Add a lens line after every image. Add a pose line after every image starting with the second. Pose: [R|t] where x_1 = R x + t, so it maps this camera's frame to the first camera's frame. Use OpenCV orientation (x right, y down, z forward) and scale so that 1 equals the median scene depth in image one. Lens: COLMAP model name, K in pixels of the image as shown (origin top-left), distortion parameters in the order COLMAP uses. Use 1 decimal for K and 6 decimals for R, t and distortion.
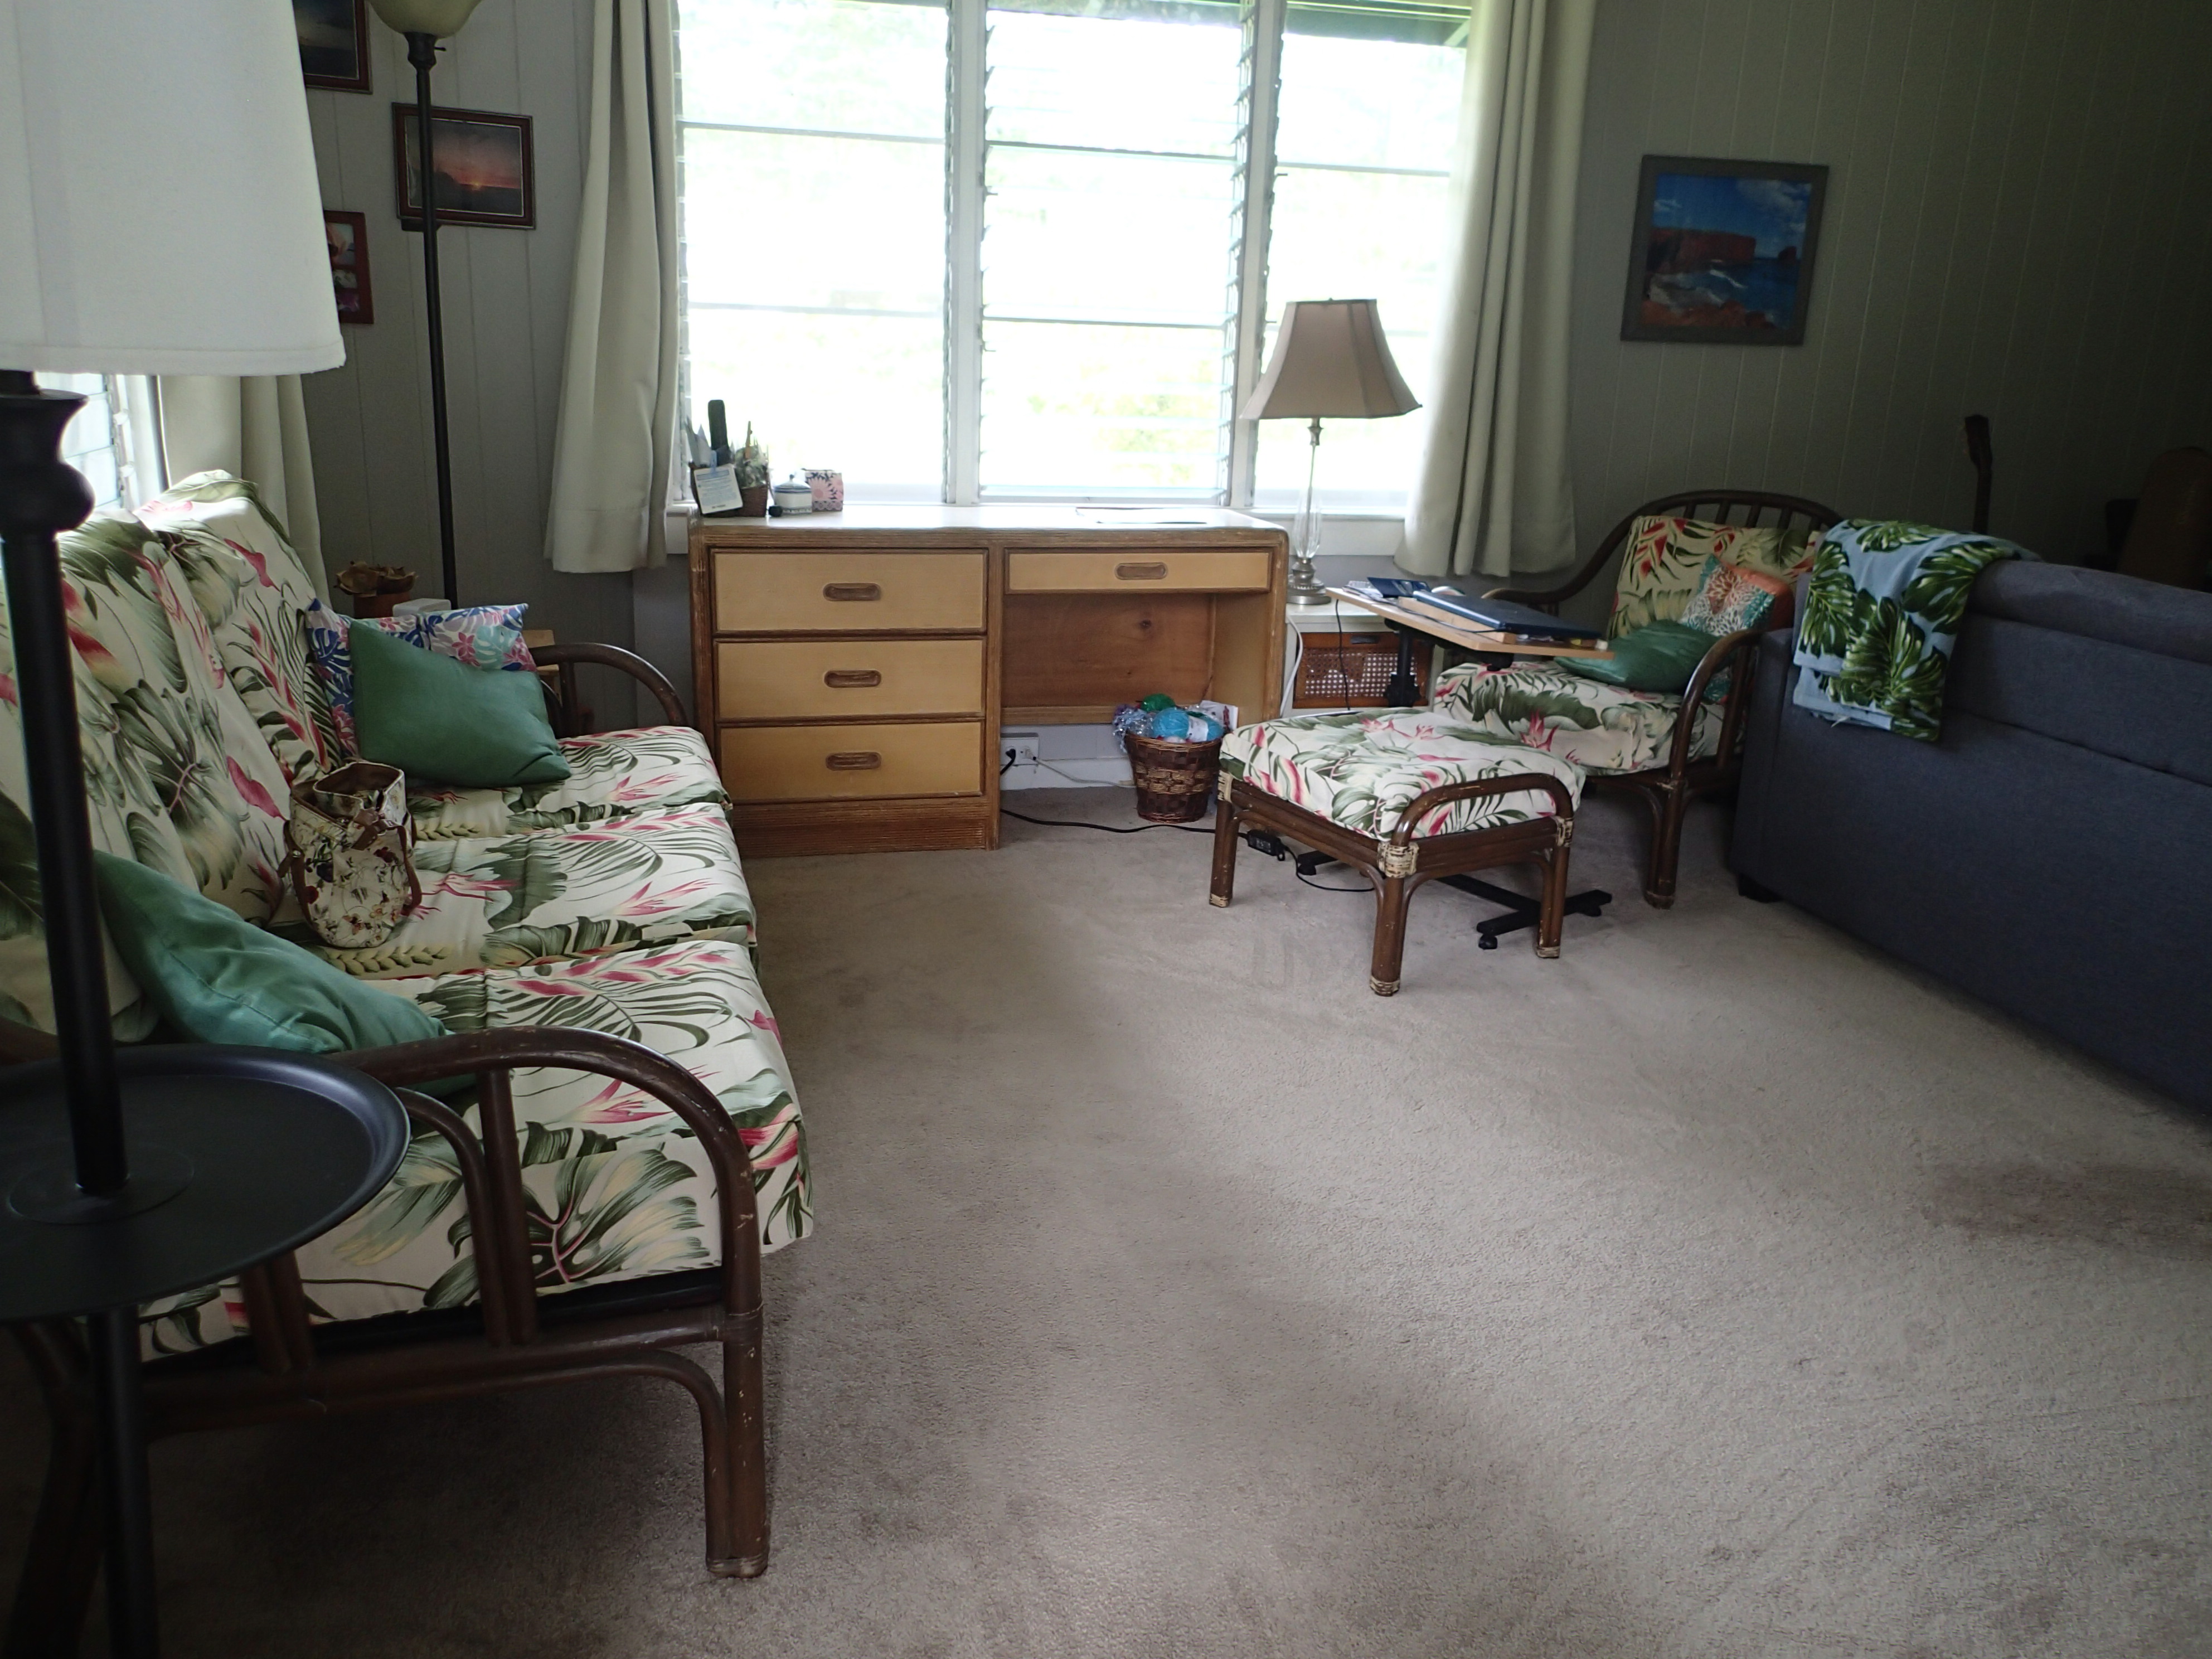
lens RADIAL K [[1652.1, 0, 1096.5], [0, 1652.1, 793.9], [0, 0, 1]] dist [0.007635, -0.002121]
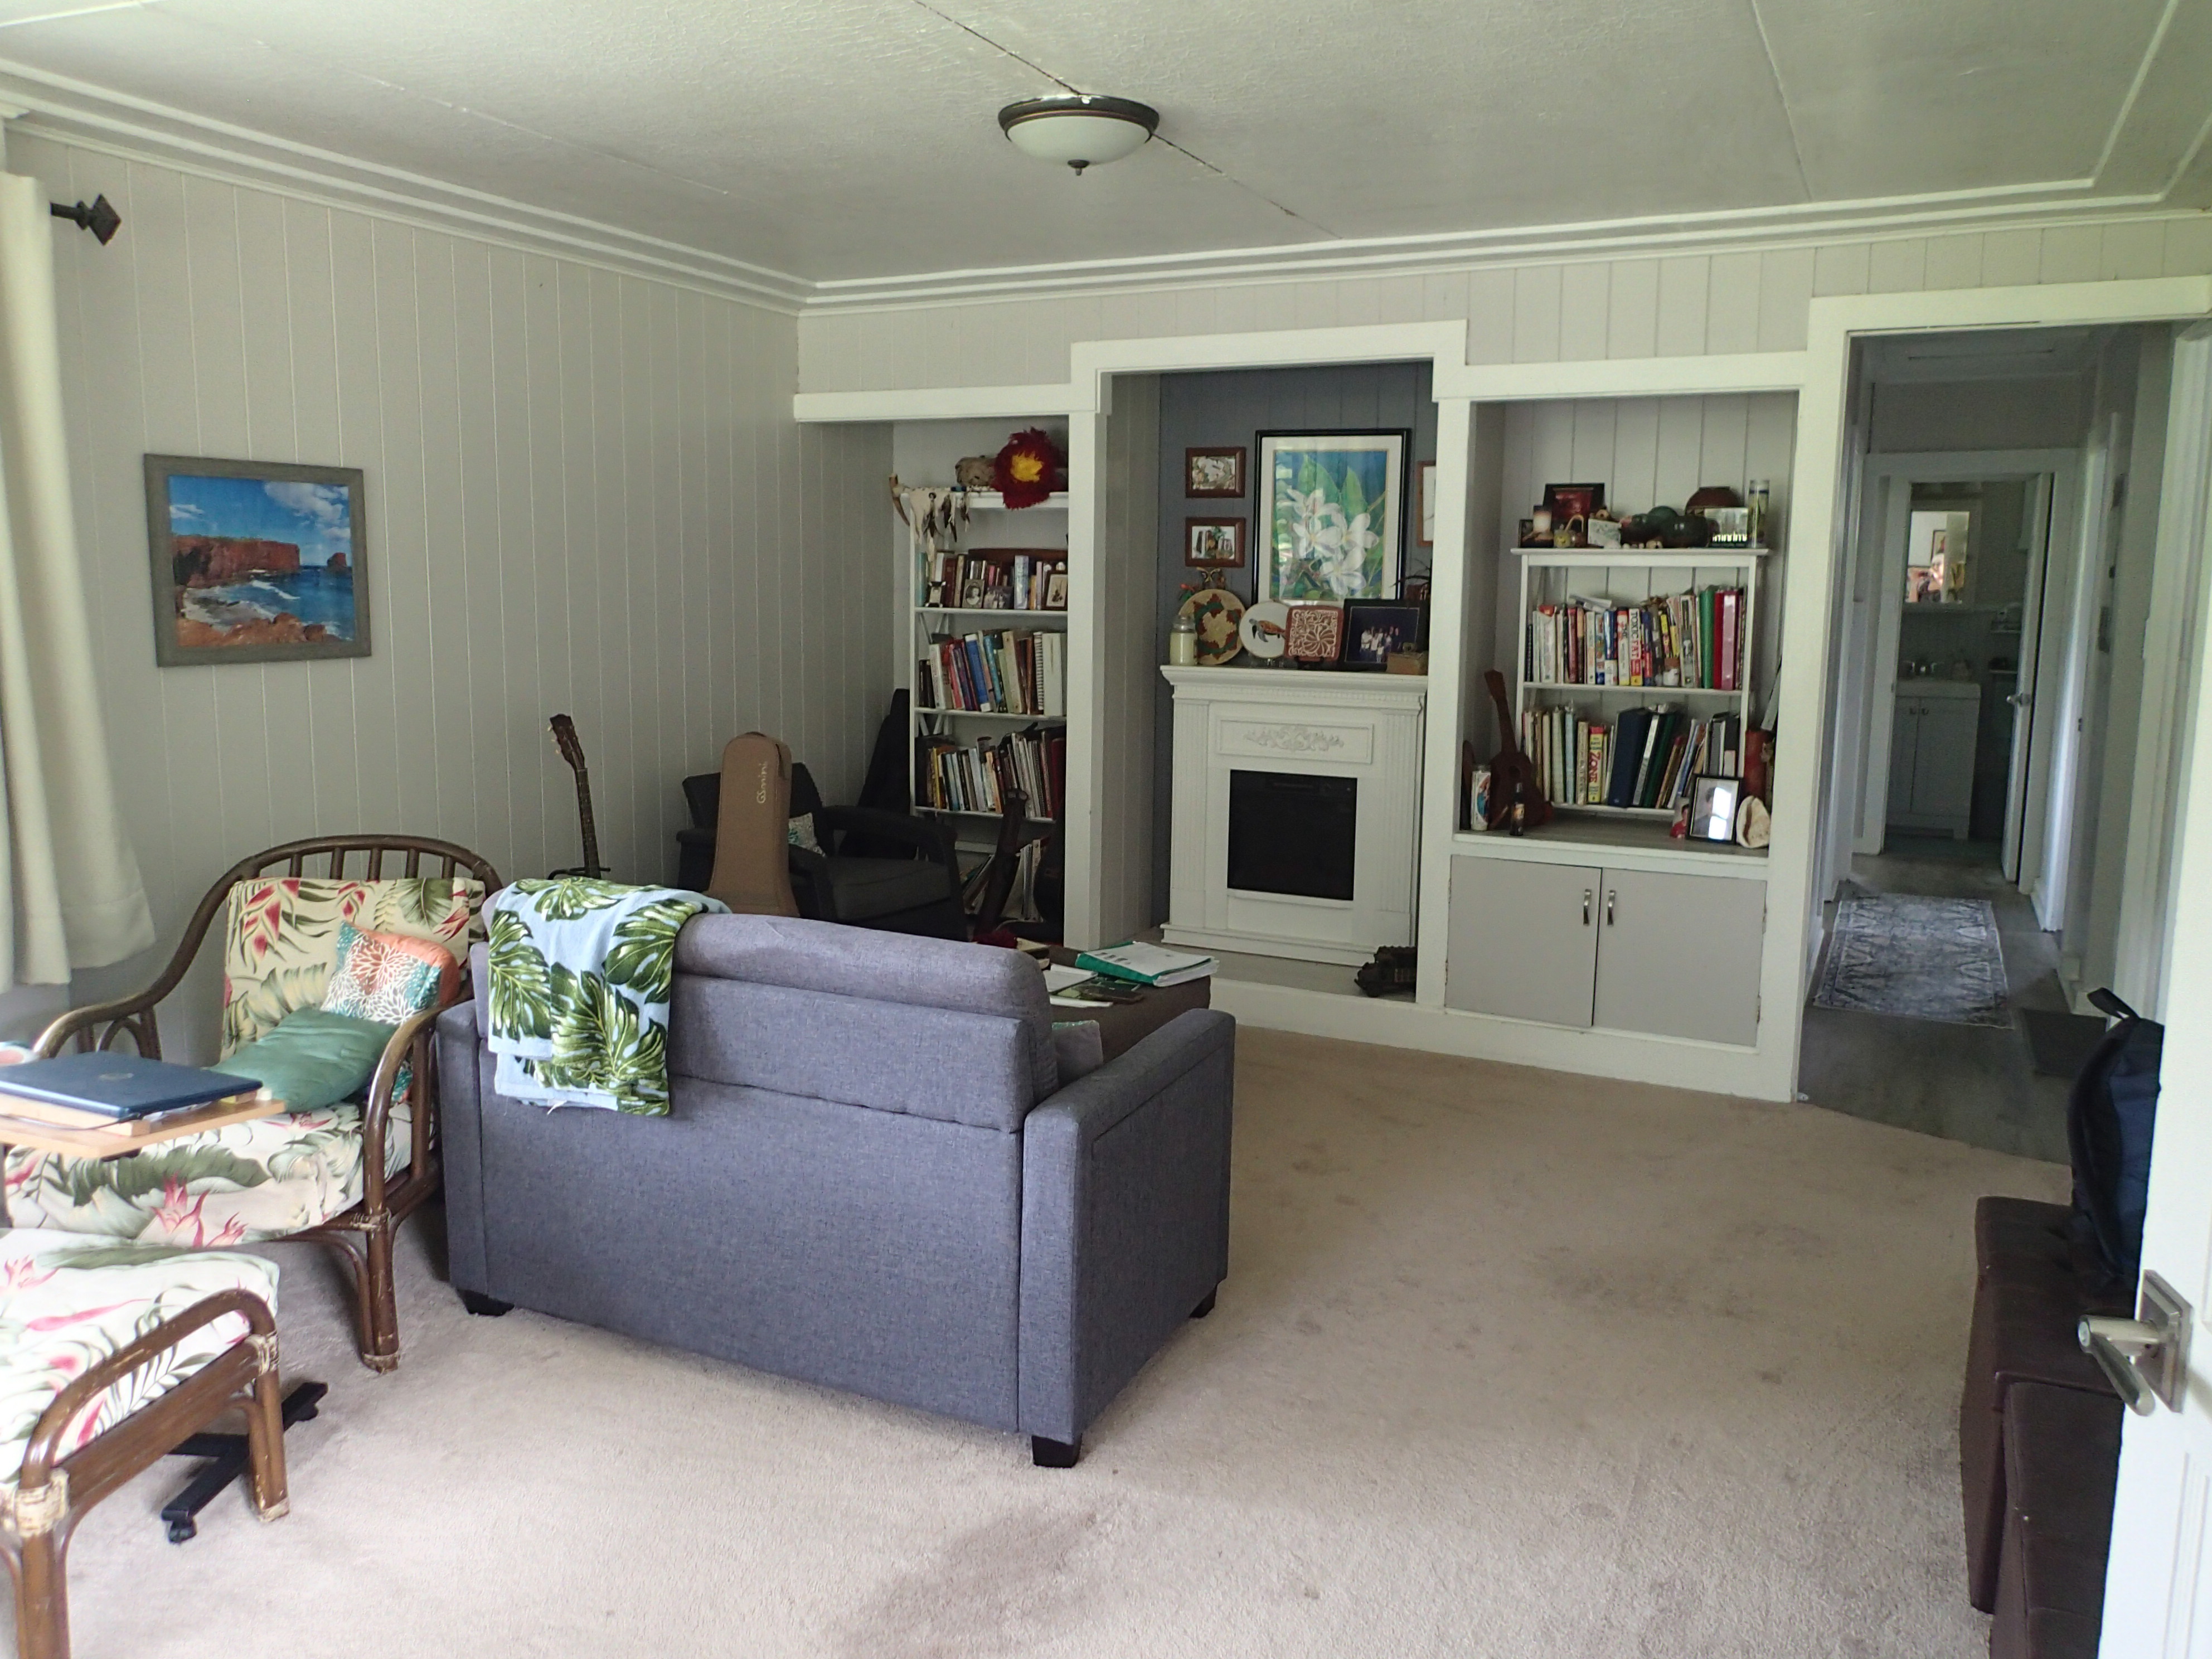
lens RADIAL K [[1652.1, 0, 1096.5], [0, 1652.1, 793.9], [0, 0, 1]] dist [0.007635, -0.002121]
pose [[0.653686, -0.129264, 0.745644, -0.001900], [0.221538, 0.974825, -0.025222, -0.114120], [-0.723613, 0.181676, 0.665867, 0.157611]]
